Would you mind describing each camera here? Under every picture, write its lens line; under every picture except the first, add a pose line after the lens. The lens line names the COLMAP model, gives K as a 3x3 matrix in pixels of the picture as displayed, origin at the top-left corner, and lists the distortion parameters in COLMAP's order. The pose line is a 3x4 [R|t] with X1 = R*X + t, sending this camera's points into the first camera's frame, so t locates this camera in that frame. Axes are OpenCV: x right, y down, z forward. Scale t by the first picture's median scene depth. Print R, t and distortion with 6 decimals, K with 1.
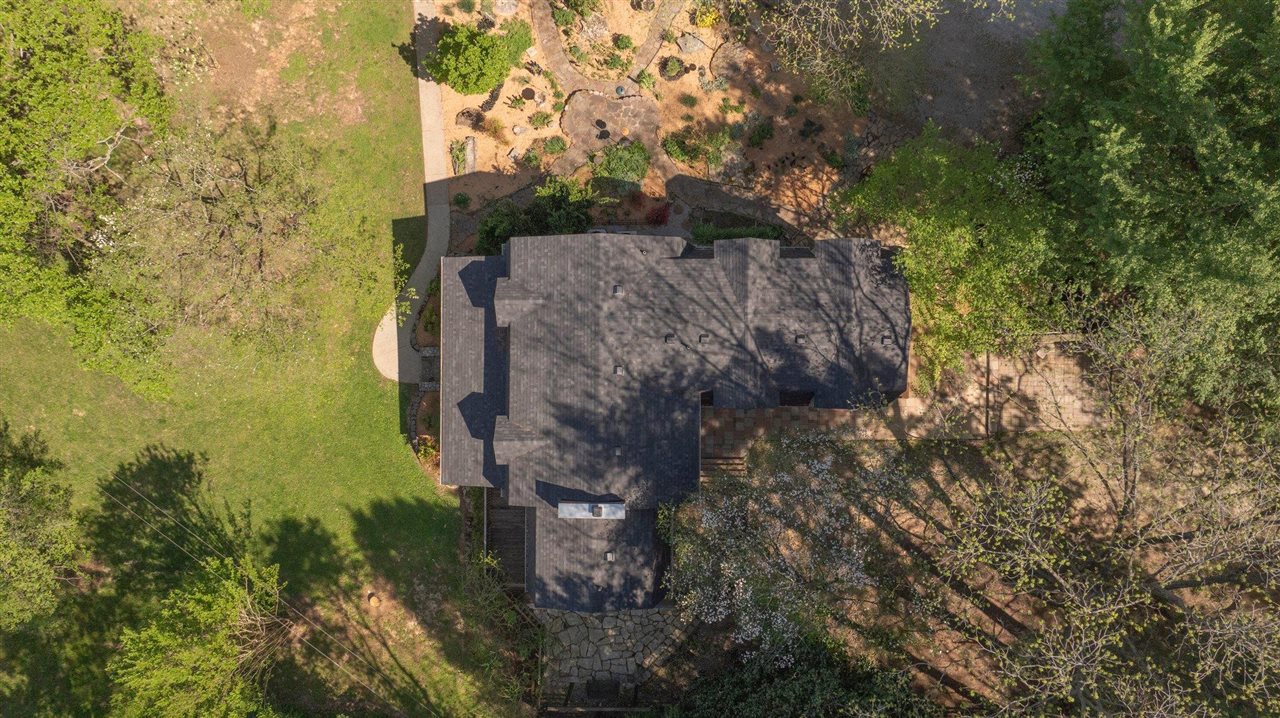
lens RADIAL K [[873.6, 0, 640.0], [0, 873.6, 359.0], [0, 0, 1]] dist [0.001413, 0.000238]
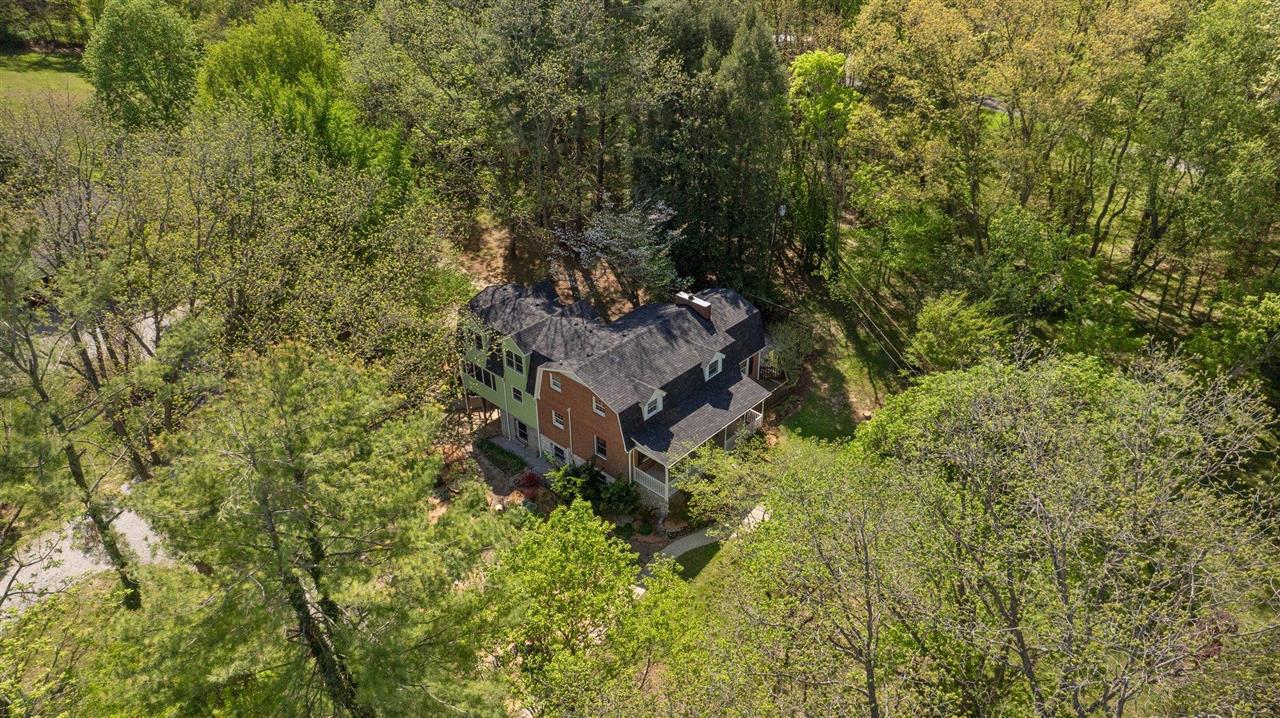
lens RADIAL K [[873.6, 0, 640.0], [0, 873.6, 359.0], [0, 0, 1]] dist [0.001413, 0.000238]
pose [[-0.734336, -0.358844, 0.576179, -0.817391], [0.678449, -0.414790, 0.606347, -0.798907], [0.021410, 0.836170, 0.548052, 0.133018]]
